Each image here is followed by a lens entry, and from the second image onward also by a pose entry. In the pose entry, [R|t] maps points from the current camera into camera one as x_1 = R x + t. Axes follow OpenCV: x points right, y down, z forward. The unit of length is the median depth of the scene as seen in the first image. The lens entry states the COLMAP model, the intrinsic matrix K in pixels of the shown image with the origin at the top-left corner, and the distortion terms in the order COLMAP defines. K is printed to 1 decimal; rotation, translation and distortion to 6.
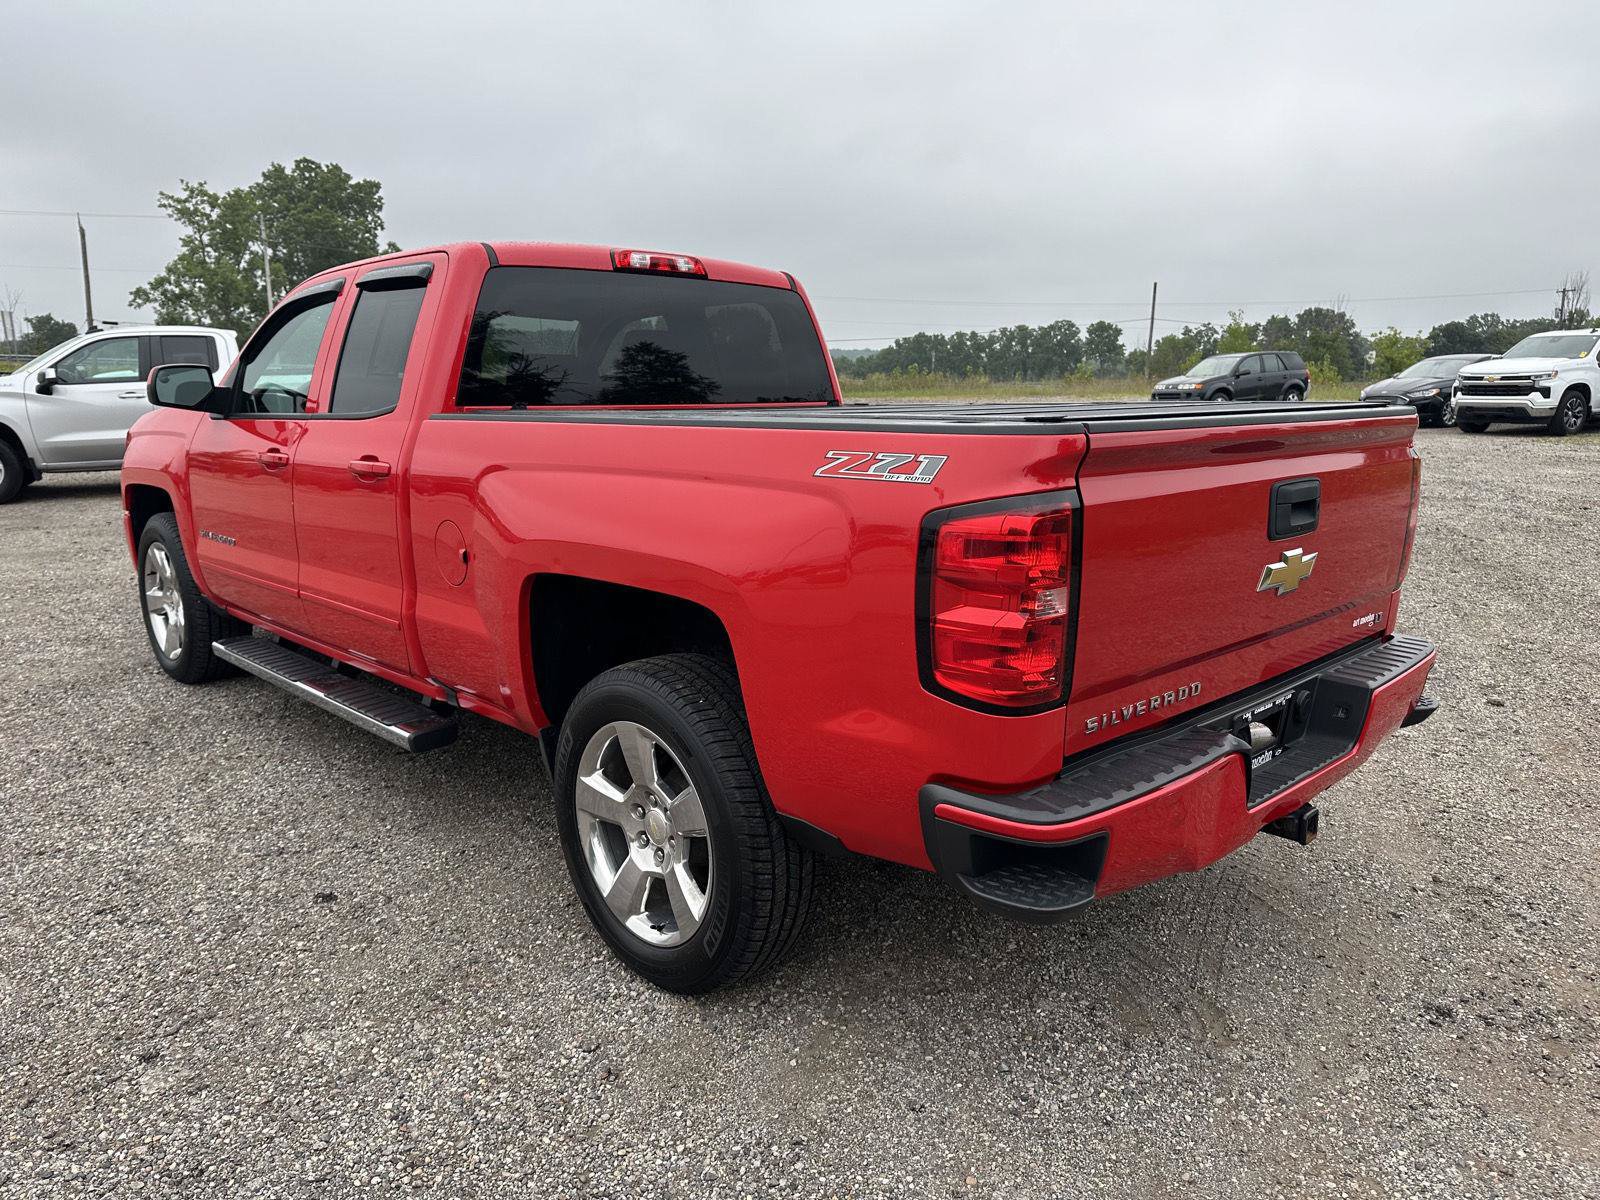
lens RADIAL K [[1123.1, 0, 790.1], [0, 1123.1, 606.2], [0, 0, 1]] dist [0.018992, -0.021699]
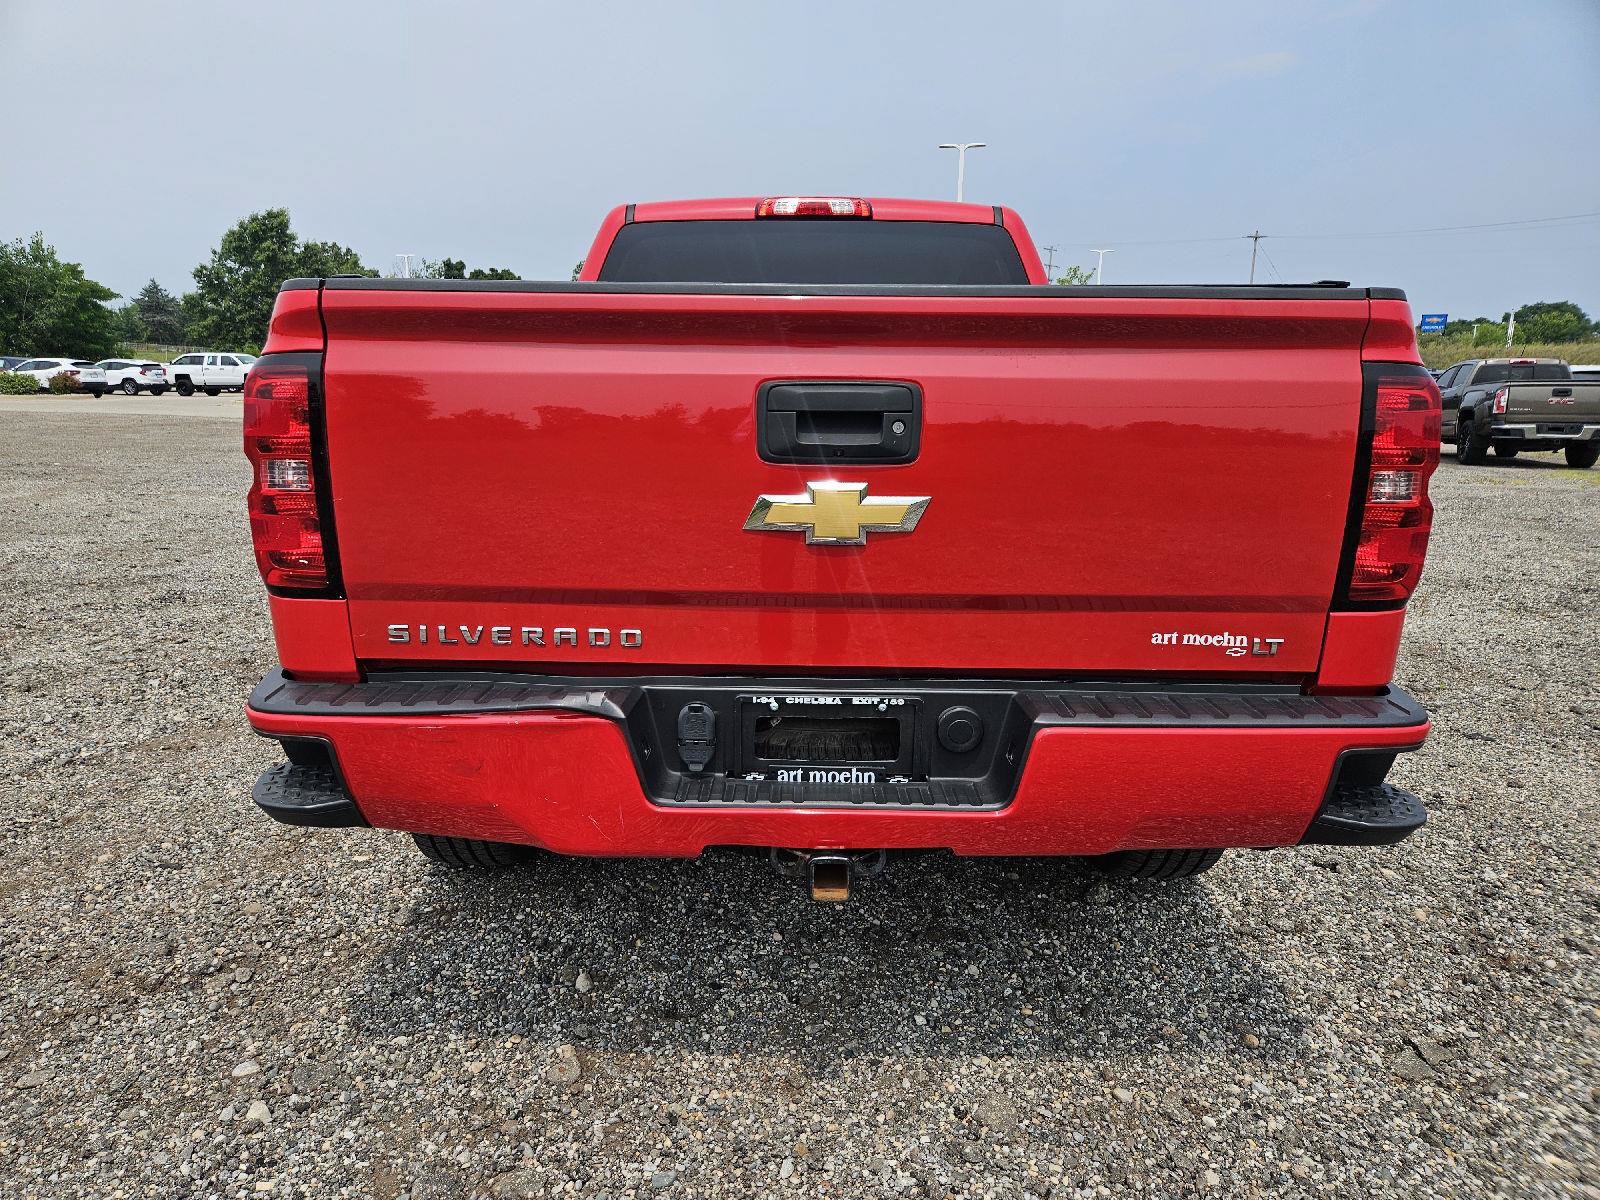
lens RADIAL K [[1076.1, 0, 762.1], [0, 1076.1, 607.1], [0, 0, 1]] dist [0.007869, 0.015357]
pose [[0.704664, 0.145535, -0.694455, 0.553312], [-0.150658, 0.987110, 0.053994, -0.000993], [0.693362, 0.066577, 0.717508, 0.300781]]
